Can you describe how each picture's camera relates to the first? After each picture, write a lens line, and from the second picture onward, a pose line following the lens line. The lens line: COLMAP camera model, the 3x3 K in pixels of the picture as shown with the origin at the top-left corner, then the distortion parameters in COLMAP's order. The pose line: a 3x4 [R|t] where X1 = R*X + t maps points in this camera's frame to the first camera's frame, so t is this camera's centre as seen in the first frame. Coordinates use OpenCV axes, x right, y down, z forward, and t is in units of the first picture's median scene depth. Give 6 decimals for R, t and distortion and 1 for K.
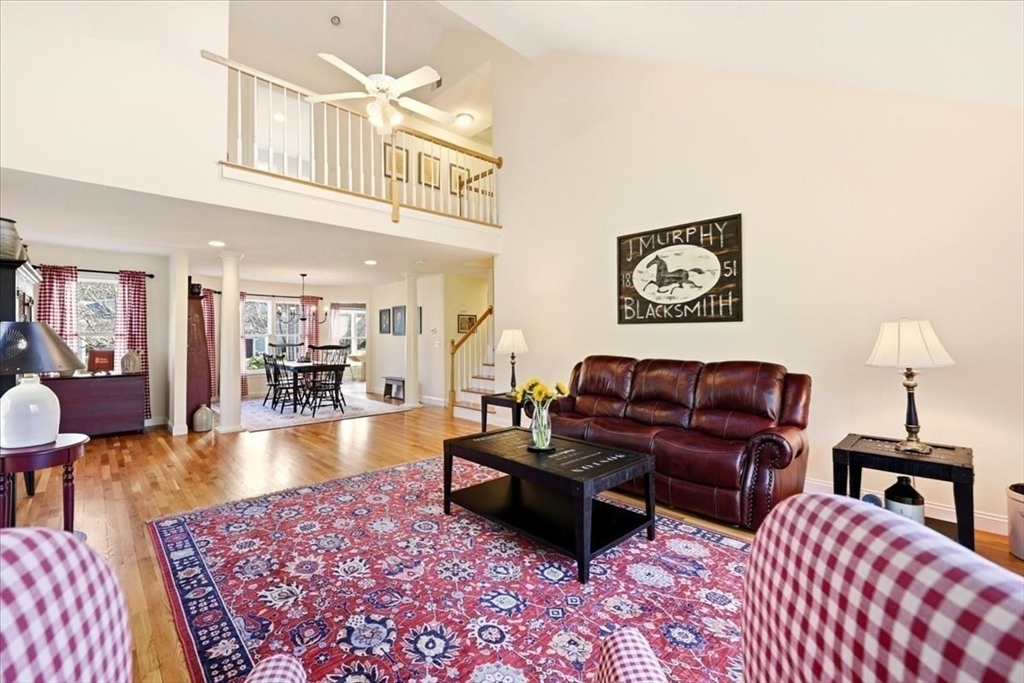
lens RADIAL K [[437.6, 0, 505.1], [0, 437.6, 340.1], [0, 0, 1]] dist [-0.000303, 0.000059]
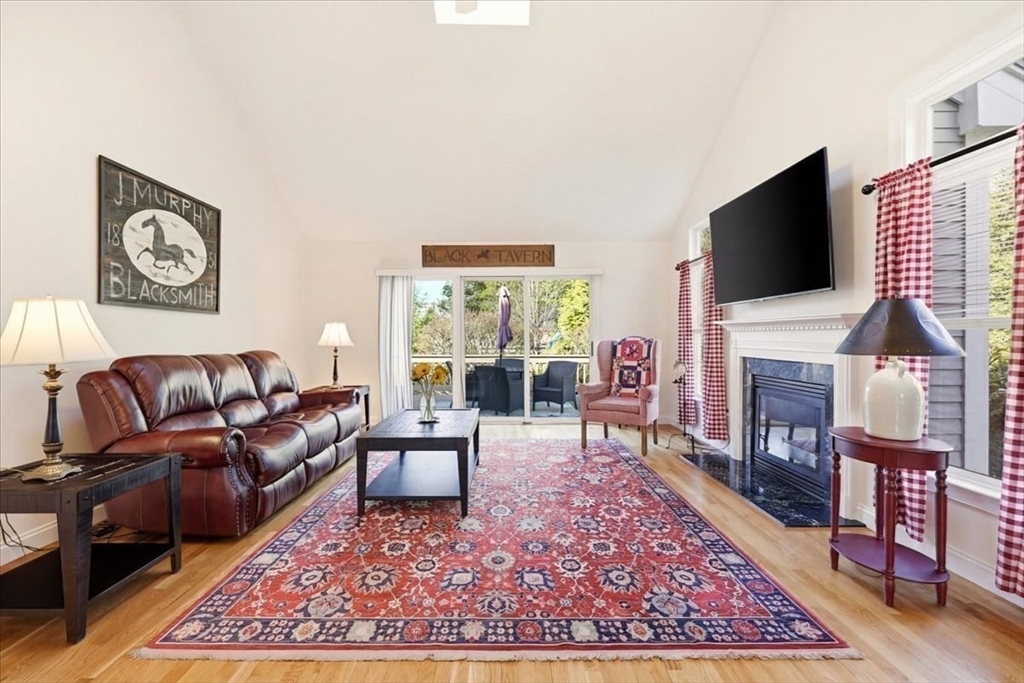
lens RADIAL K [[461.6, 0, 512.0], [0, 461.6, 341.5], [0, 0, 1]] dist [-0.000881, -0.000078]
pose [[-0.739522, 0.000281, 0.673132, -0.683010], [0.011284, 0.999865, 0.011980, 0.015412], [-0.673038, 0.016455, -0.739425, 1.310067]]
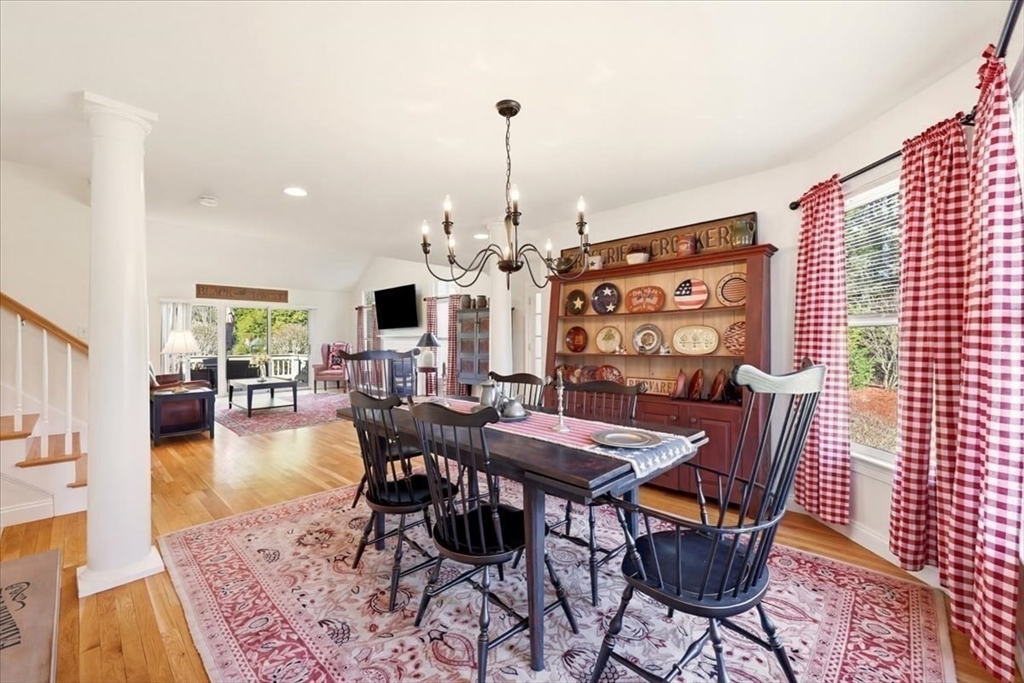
lens RADIAL K [[413.6, 0, 508.4], [0, 413.6, 340.1], [0, 0, 1]] dist [0.000874, 0.000142]
pose [[-0.998340, 0.010784, -0.056579, -0.923434], [0.010277, 0.999904, 0.009254, -0.001262], [0.056674, 0.008657, -0.998355, 2.622263]]
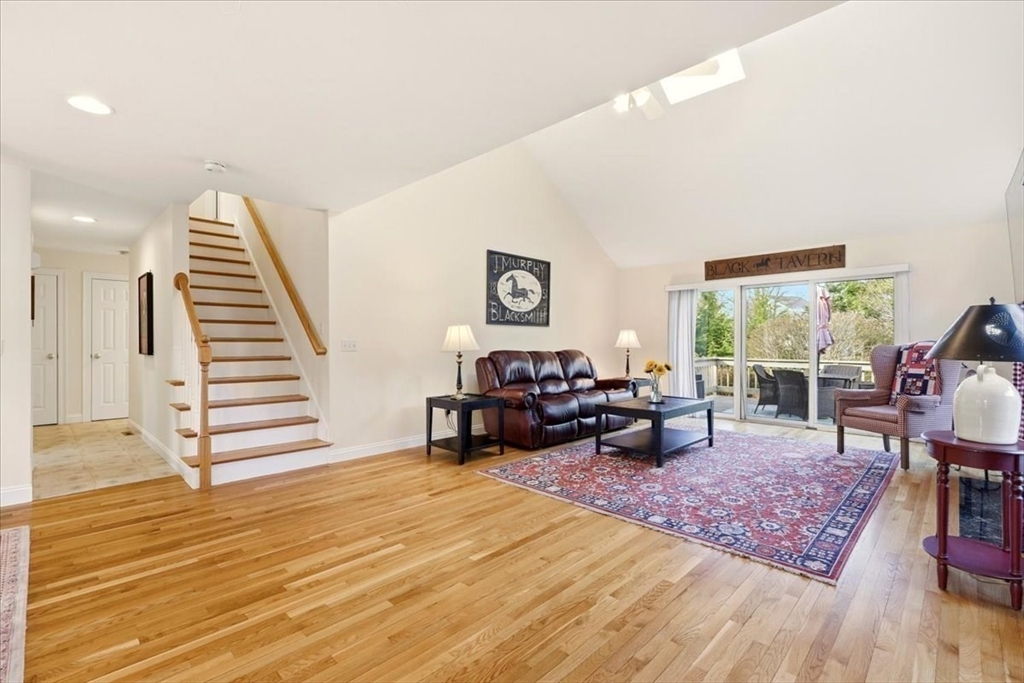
lens RADIAL K [[465.0, 0, 512.0], [0, 465.0, 341.5], [0, 0, 1]] dist [0.000234, 0.000262]
pose [[-0.046273, 0.004787, 0.998917, -1.191254], [0.007719, 0.999960, -0.004434, 0.019636], [-0.998899, 0.007506, -0.046308, 1.195708]]
